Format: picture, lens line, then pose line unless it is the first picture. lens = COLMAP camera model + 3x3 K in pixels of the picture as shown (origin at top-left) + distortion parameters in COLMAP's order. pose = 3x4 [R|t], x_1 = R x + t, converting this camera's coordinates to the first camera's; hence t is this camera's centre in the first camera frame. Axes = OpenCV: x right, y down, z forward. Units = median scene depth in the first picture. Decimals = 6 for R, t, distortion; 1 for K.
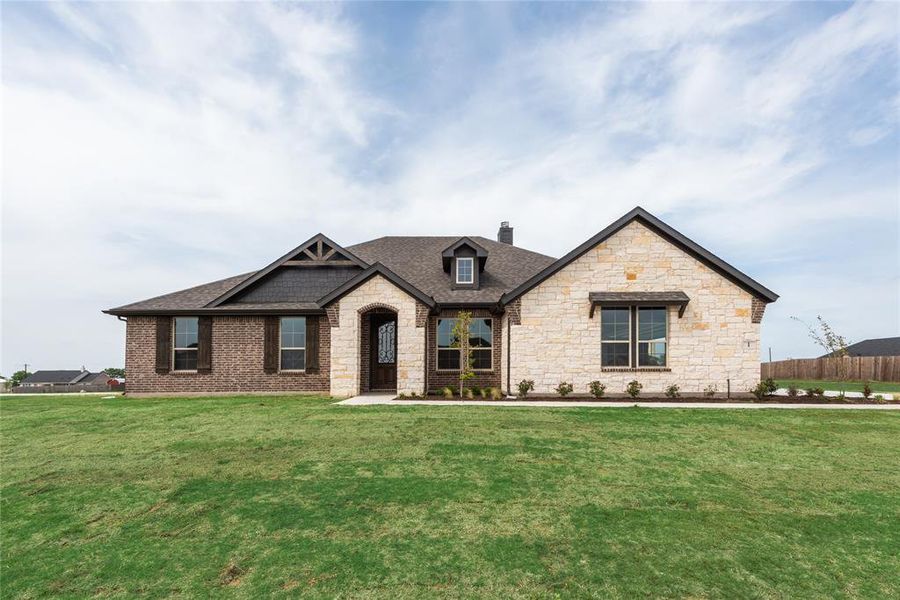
lens RADIAL K [[485.1, 0, 454.8], [0, 485.1, 303.0], [0, 0, 1]] dist [0.002907, -0.000109]
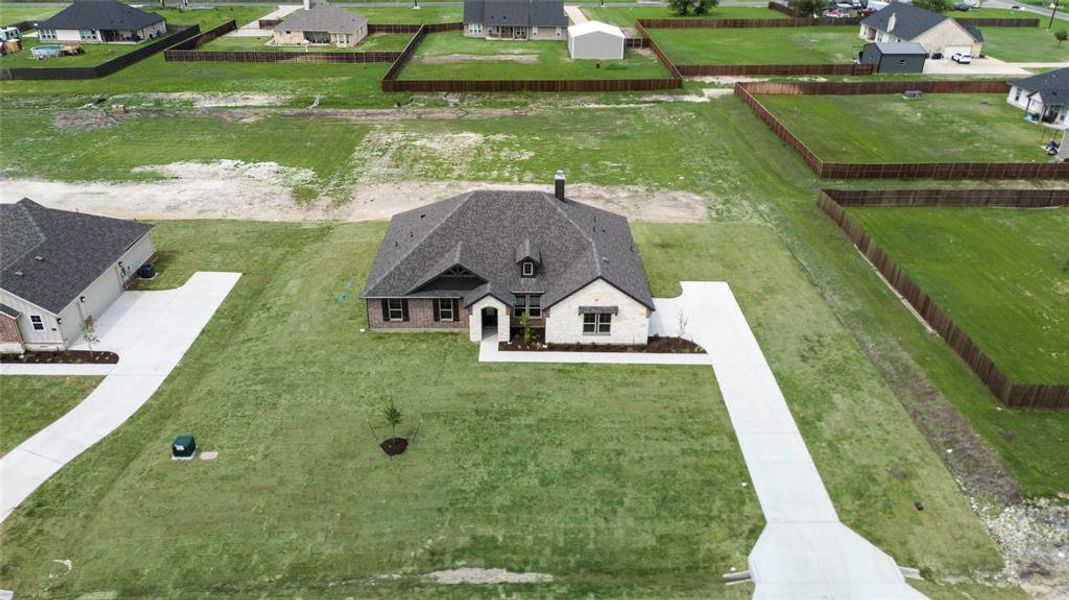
lens RADIAL K [[785.3, 0, 543.2], [0, 785.3, 307.0], [0, 0, 1]] dist [0.072411, -0.058359]
pose [[0.999642, 0.010408, 0.024662, 0.007191], [-0.021204, 0.870209, 0.492227, -1.906099], [-0.016338, -0.492574, 0.870117, -2.344887]]
